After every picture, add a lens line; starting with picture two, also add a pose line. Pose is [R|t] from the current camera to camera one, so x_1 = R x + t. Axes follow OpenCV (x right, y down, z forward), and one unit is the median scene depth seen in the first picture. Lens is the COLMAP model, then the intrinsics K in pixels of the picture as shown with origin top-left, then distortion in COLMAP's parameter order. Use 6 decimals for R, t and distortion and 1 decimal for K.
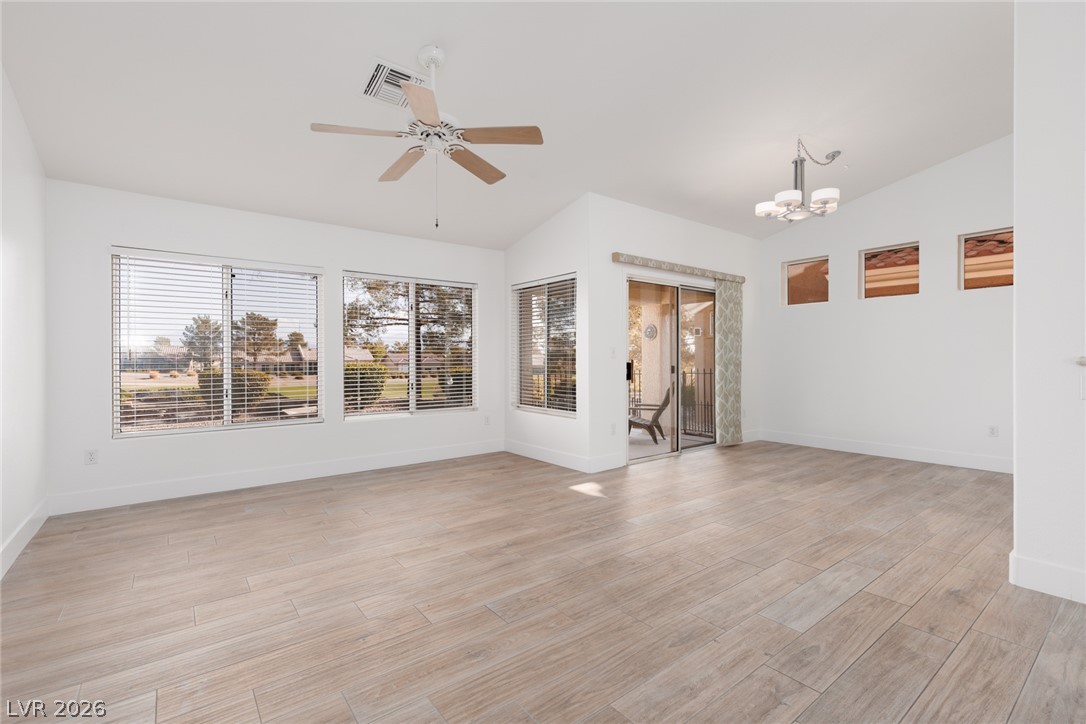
lens RADIAL K [[487.2, 0, 546.8], [0, 487.2, 361.2], [0, 0, 1]] dist [0.010448, -0.001090]
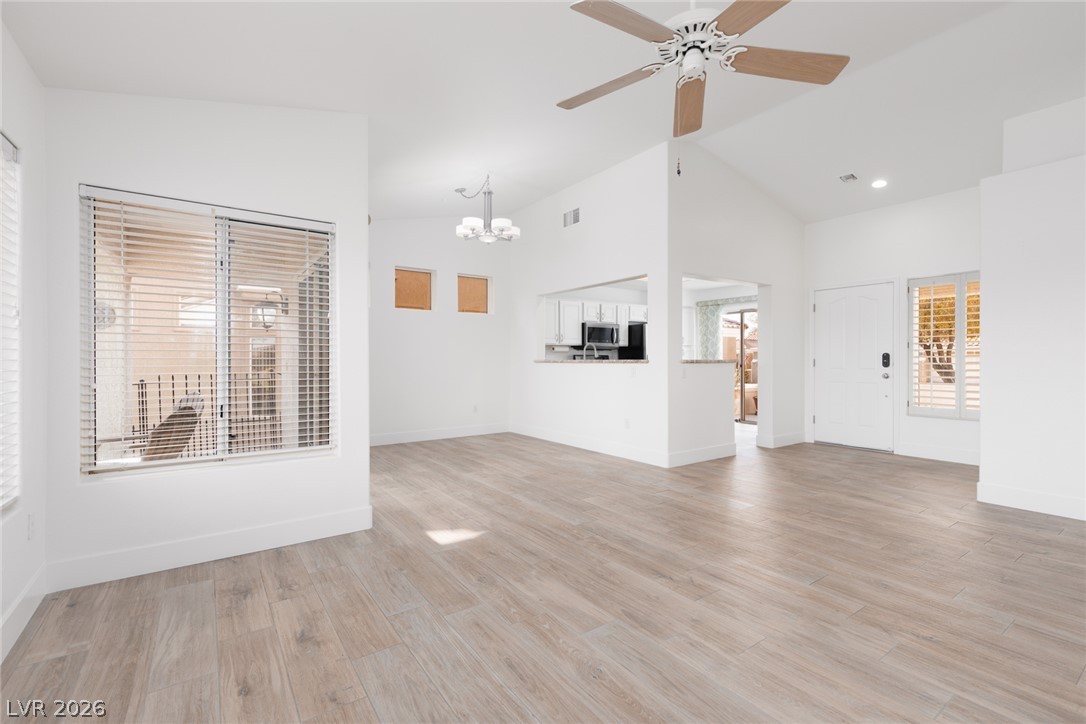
lens RADIAL K [[487.2, 0, 551.6], [0, 487.2, 359.2], [0, 0, 1]] dist [0.010448, -0.001090]
pose [[0.040867, 0.003990, 0.999157, -1.098646], [0.006522, 0.999970, -0.004260, -0.003835], [-0.999143, 0.006691, 0.040840, 1.345735]]
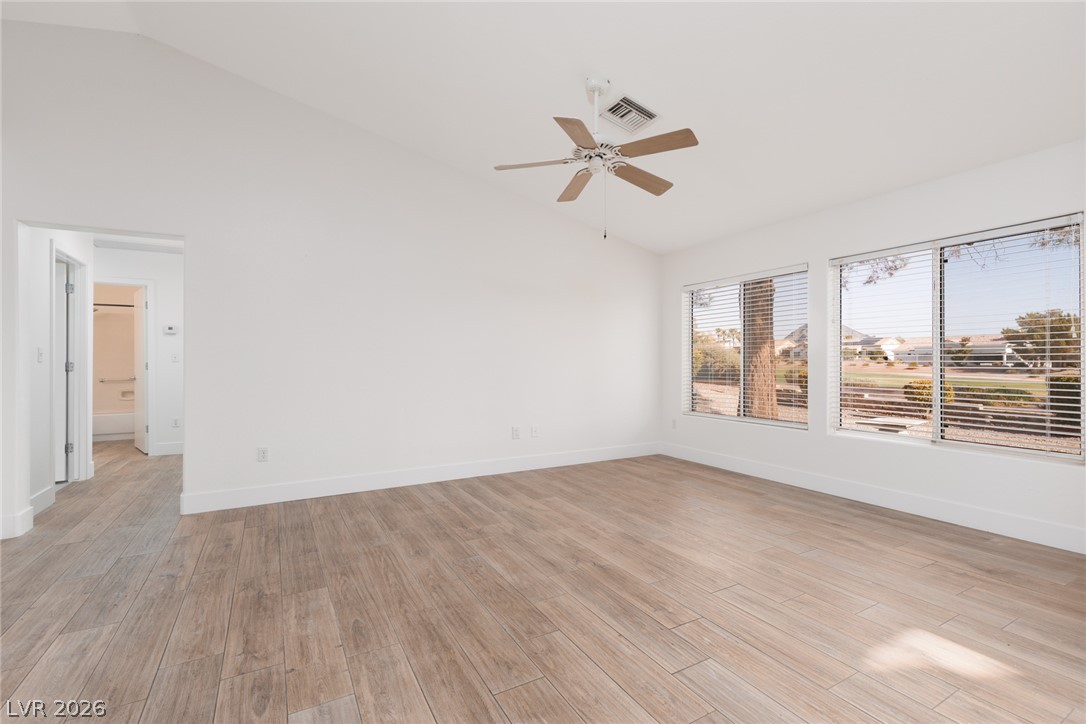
lens RADIAL K [[487.2, 0, 549.5], [0, 487.2, 359.3], [0, 0, 1]] dist [0.010448, -0.001090]
pose [[-0.143001, -0.000238, -0.989723, 0.977244], [-0.004130, 0.999991, 0.000356, -0.012291], [0.989714, 0.004138, -0.143000, 1.200436]]
